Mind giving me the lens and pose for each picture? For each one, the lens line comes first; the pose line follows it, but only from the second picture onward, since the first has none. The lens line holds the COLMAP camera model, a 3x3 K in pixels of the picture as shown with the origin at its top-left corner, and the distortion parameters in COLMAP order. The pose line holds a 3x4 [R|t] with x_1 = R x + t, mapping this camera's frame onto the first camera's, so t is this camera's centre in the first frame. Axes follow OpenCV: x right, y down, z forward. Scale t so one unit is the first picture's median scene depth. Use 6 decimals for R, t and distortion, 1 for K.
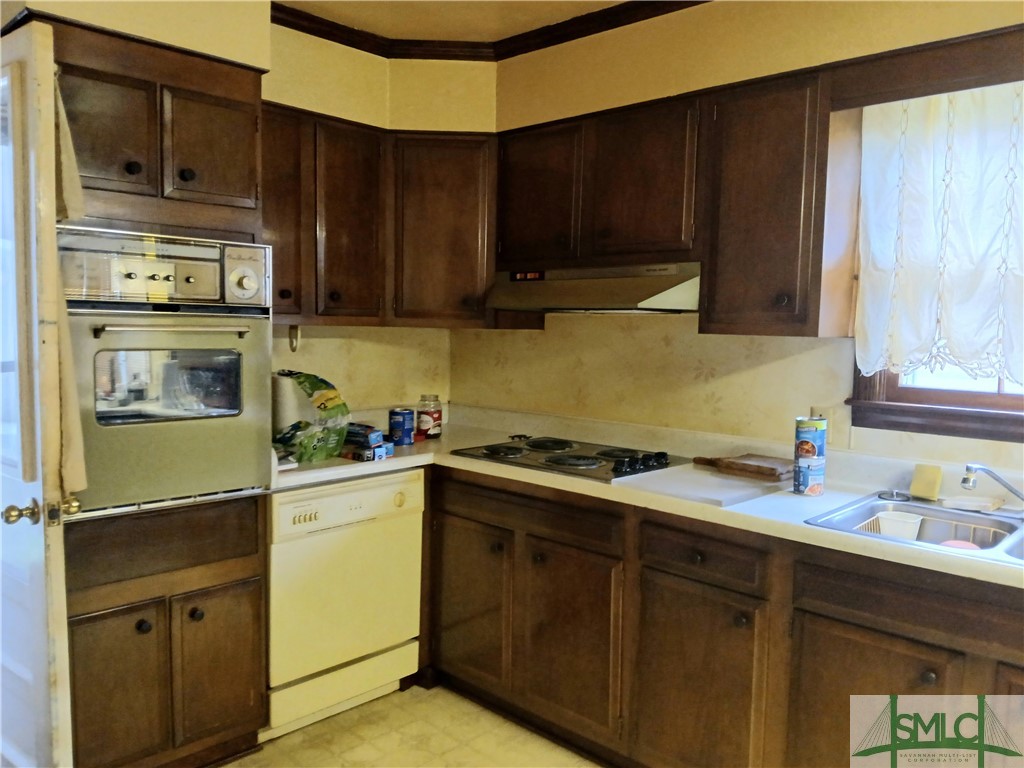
lens RADIAL K [[795.2, 0, 513.9], [0, 795.2, 382.1], [0, 0, 1]] dist [0.026133, -0.052402]
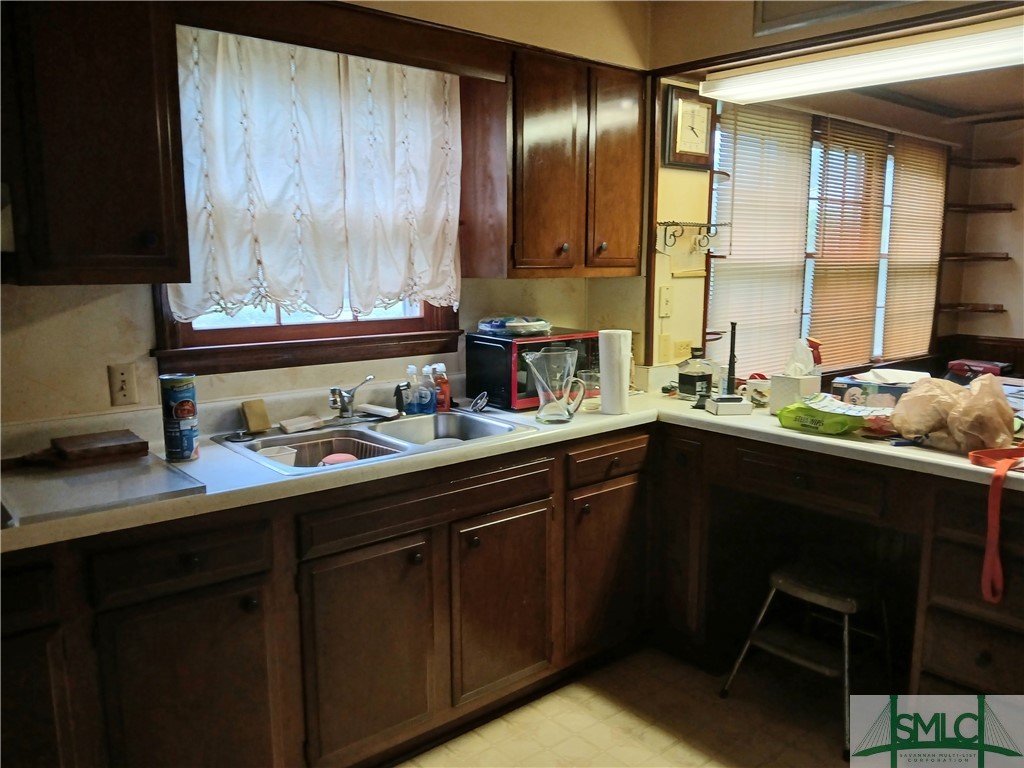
lens RADIAL K [[795.2, 0, 508.8], [0, 795.2, 377.6], [0, 0, 1]] dist [0.026133, -0.052402]
pose [[0.124050, -0.161817, 0.978993, -0.420870], [0.080788, 0.984985, 0.152571, -0.053532], [-0.988982, 0.060165, 0.135261, 0.482537]]
